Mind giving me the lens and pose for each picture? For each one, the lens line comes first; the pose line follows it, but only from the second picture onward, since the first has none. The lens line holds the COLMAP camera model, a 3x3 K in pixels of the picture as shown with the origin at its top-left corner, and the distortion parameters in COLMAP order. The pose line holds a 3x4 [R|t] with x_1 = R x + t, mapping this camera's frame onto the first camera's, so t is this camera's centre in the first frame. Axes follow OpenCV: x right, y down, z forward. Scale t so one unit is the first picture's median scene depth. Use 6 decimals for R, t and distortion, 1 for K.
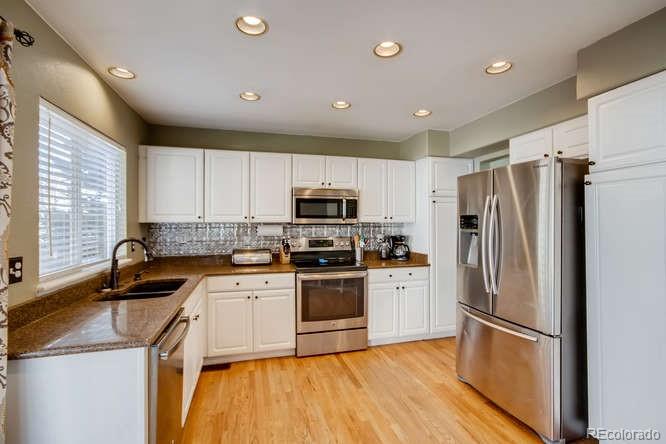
lens RADIAL K [[312.5, 0, 333.8], [0, 312.5, 220.3], [0, 0, 1]] dist [-0.021274, 0.005383]
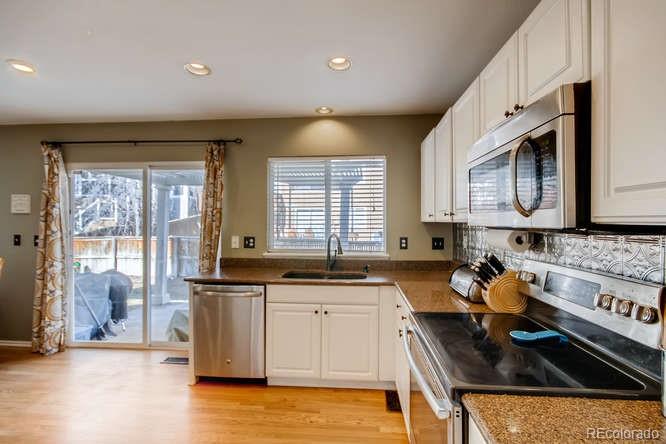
lens RADIAL K [[312.5, 0, 330.0], [0, 312.5, 222.1], [0, 0, 1]] dist [-0.021274, 0.005383]
pose [[-0.354906, 0.009974, -0.934849, 0.393771], [0.003537, 0.999950, 0.009326, -0.002336], [0.934895, 0.000003, -0.354923, 1.045484]]
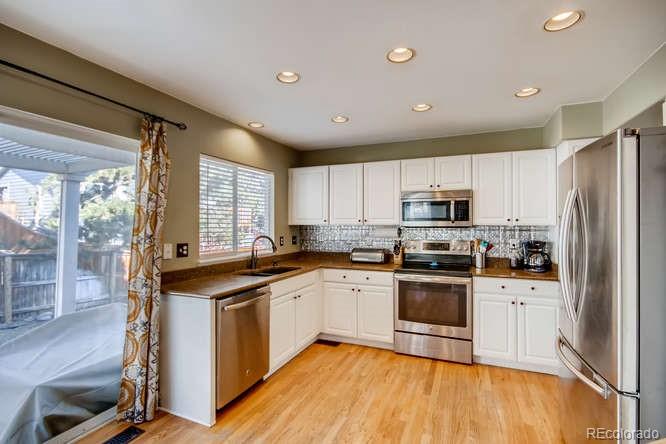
lens RADIAL K [[312.5, 0, 334.6], [0, 312.5, 220.5], [0, 0, 1]] dist [-0.021274, 0.005383]
pose [[0.780413, -0.008118, -0.625211, 0.380336], [0.002277, 0.999946, -0.010141, 0.001745], [0.625260, 0.006491, 0.780390, 0.044884]]
